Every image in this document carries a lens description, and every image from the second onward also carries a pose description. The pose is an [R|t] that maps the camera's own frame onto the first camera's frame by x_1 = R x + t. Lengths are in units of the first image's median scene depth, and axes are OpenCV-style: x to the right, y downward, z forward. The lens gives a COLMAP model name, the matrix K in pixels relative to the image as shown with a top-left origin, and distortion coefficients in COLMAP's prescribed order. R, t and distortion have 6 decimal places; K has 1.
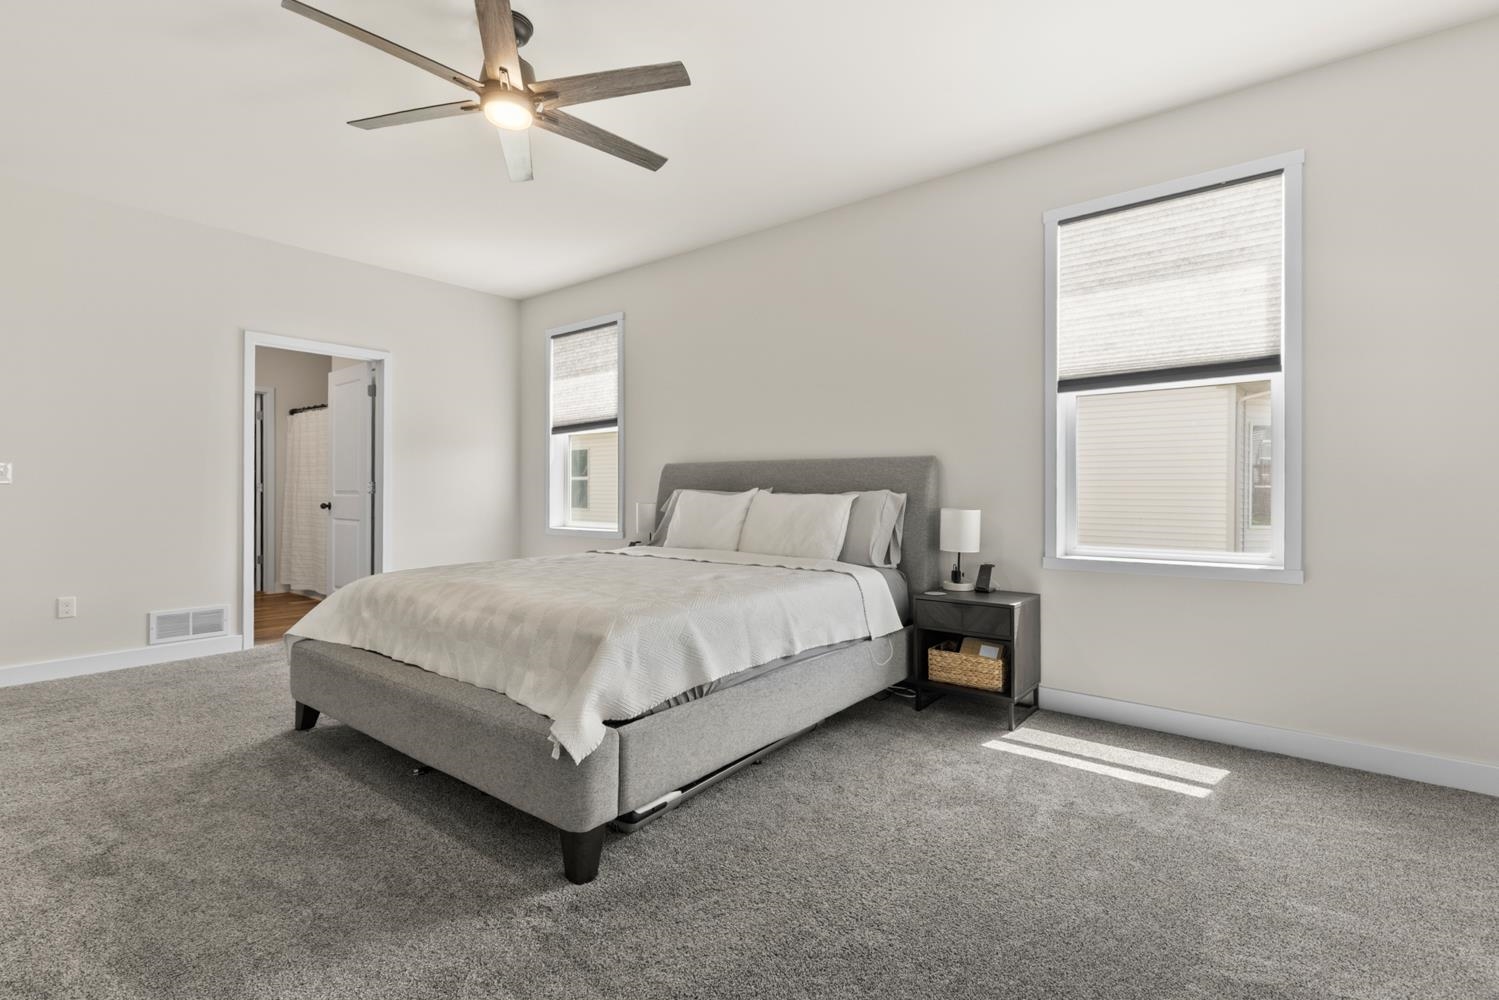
lens RADIAL K [[694.7, 0, 745.1], [0, 694.7, 498.6], [0, 0, 1]] dist [0.002382, 0.000441]
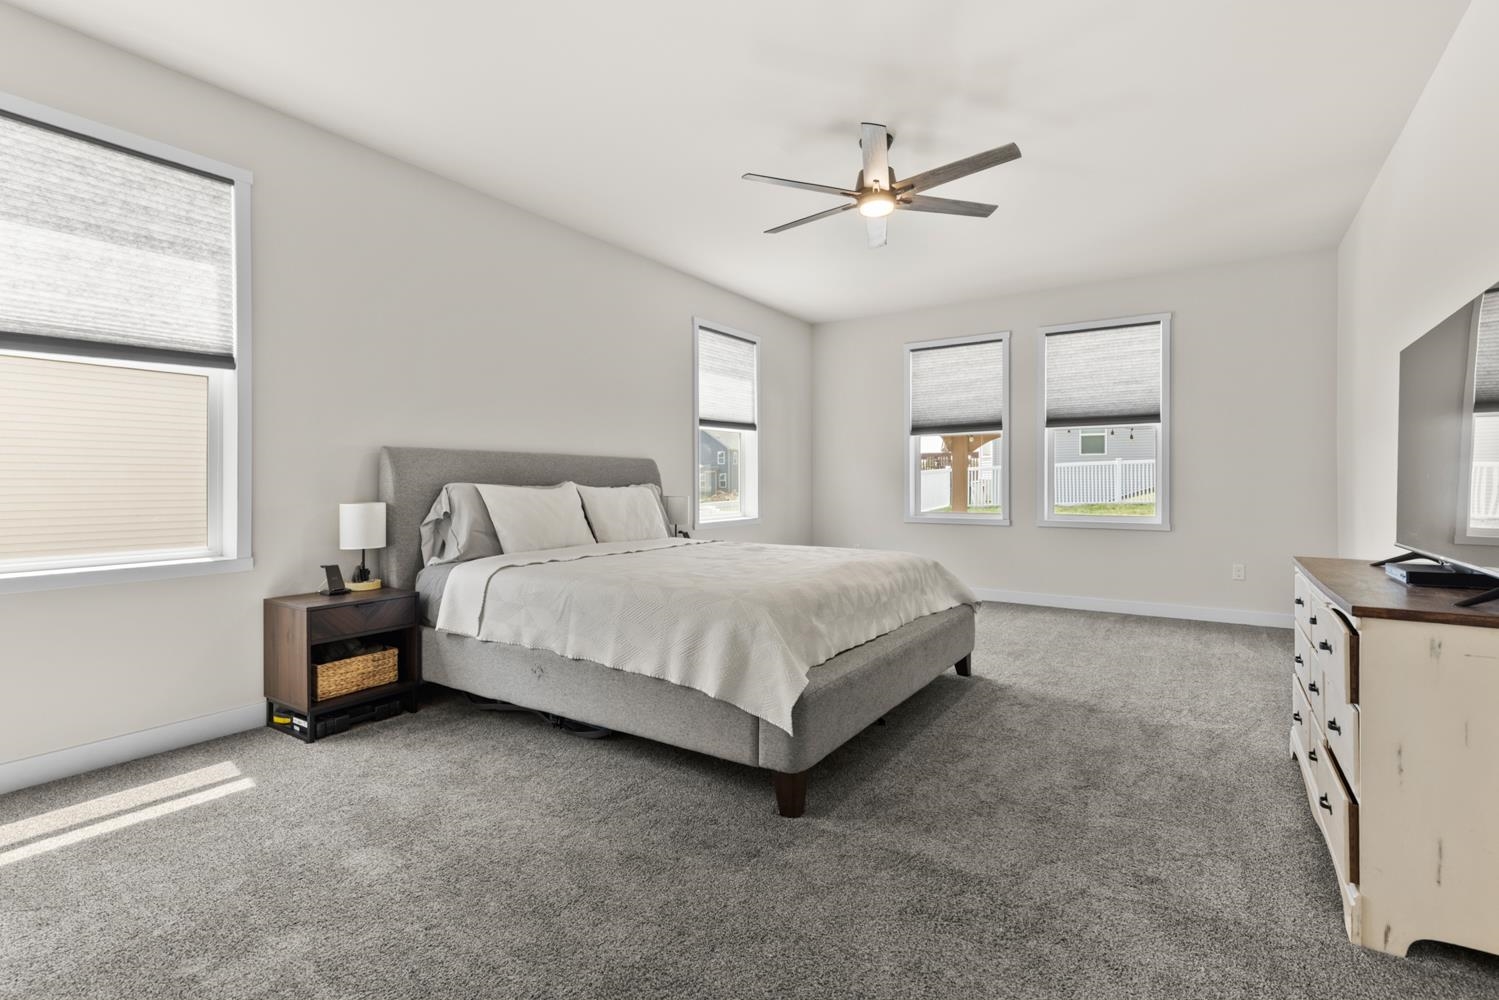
lens RADIAL K [[690.4, 0, 744.7], [0, 690.4, 483.4], [0, 0, 1]] dist [0.058267, -0.000244]
pose [[-0.058483, -0.000123, 0.998288, -0.746119], [0.011928, 0.999929, 0.000822, -0.007325], [-0.998217, 0.011956, -0.058477, 0.593034]]
